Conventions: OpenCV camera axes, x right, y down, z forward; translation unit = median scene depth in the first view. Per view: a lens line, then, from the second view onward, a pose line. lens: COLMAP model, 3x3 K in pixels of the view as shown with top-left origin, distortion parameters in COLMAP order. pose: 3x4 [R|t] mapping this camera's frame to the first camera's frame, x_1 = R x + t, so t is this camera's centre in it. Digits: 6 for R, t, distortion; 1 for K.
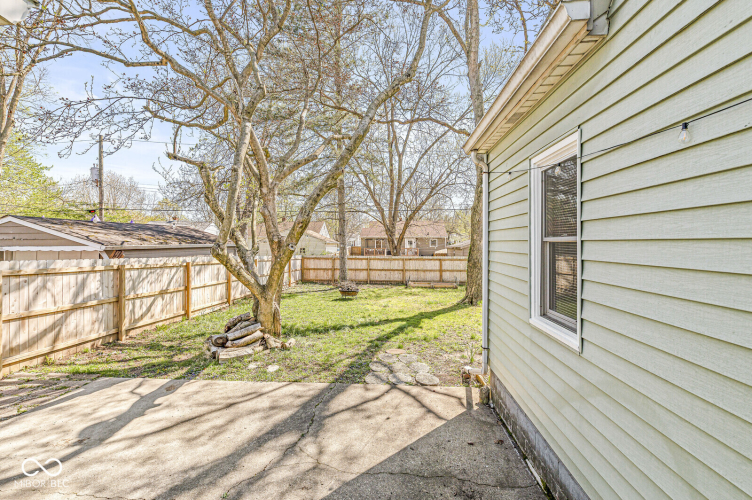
lens RADIAL K [[326.7, 0, 369.2], [0, 326.7, 244.2], [0, 0, 1]] dist [-0.002819, -0.000932]
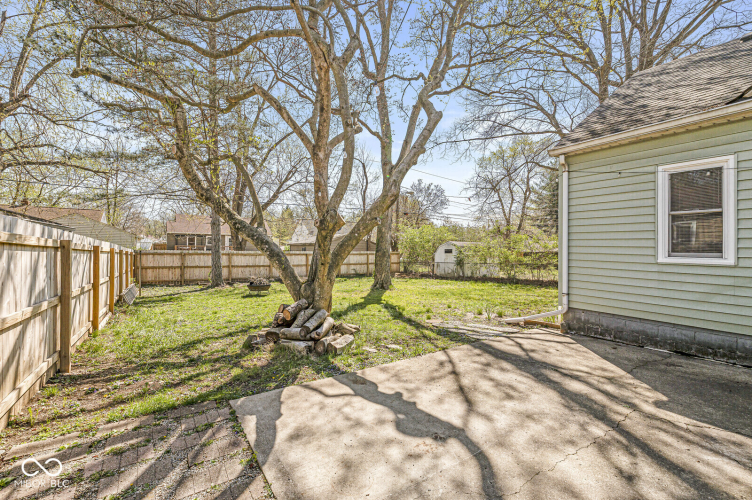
lens RADIAL K [[326.7, 0, 371.0], [0, 326.7, 248.2], [0, 0, 1]] dist [-0.002819, -0.000932]
pose [[0.793487, 0.008478, 0.608529, -1.150375], [-0.010599, 0.999944, -0.000110, 0.122982], [-0.608495, -0.006363, 0.793532, 0.374082]]
